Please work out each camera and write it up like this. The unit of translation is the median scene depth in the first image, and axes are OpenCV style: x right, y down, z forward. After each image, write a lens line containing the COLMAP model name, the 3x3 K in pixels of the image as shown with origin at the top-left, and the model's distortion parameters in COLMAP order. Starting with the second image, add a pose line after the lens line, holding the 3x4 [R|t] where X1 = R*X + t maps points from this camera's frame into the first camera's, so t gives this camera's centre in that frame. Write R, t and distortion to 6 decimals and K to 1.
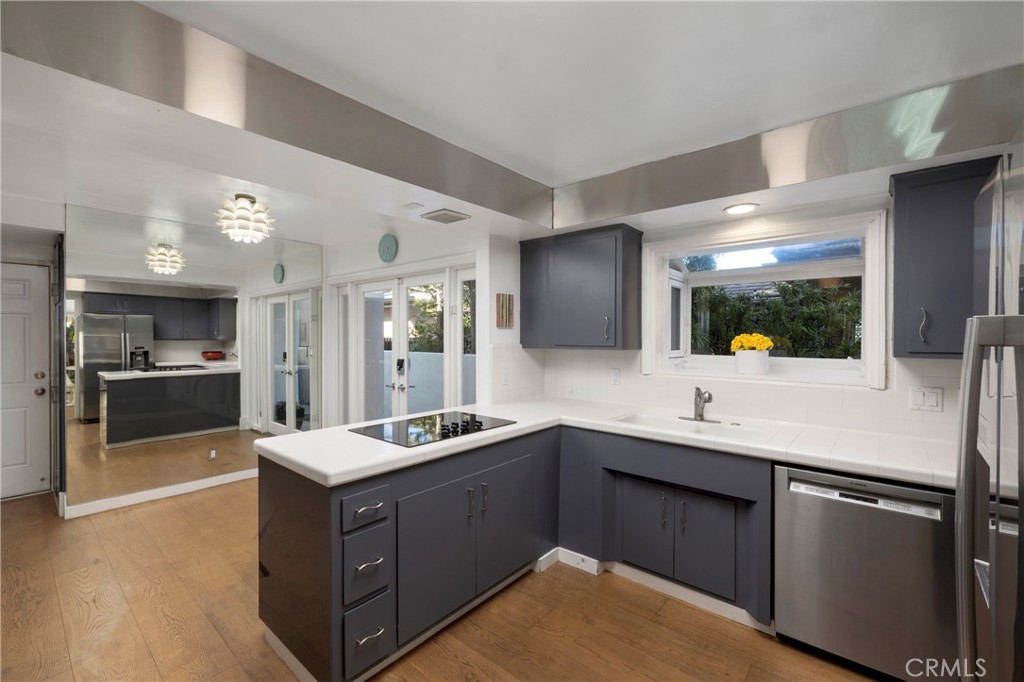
lens RADIAL K [[441.2, 0, 504.7], [0, 441.2, 339.5], [0, 0, 1]] dist [-0.002922, 0.001479]
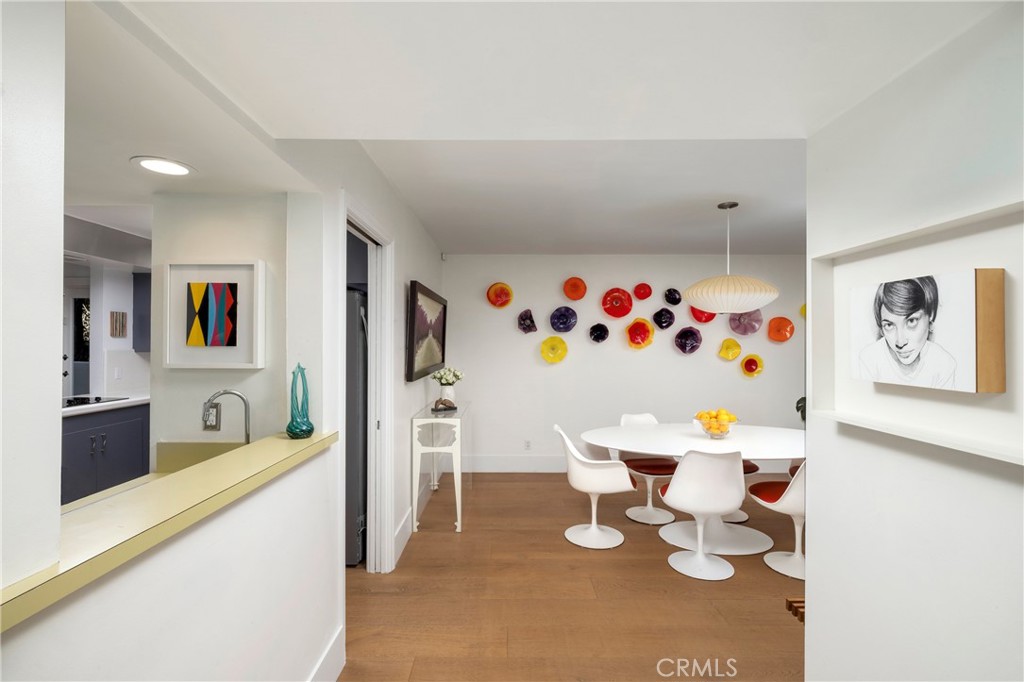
lens RADIAL K [[465.9, 0, 511.5], [0, 465.9, 341.6], [0, 0, 1]] dist [-0.017546, 0.000139]
pose [[0.752841, 0.005013, 0.658183, -0.020288], [-0.004286, 0.999987, -0.002713, -0.014325], [-0.658189, -0.000778, 0.752853, -0.846332]]
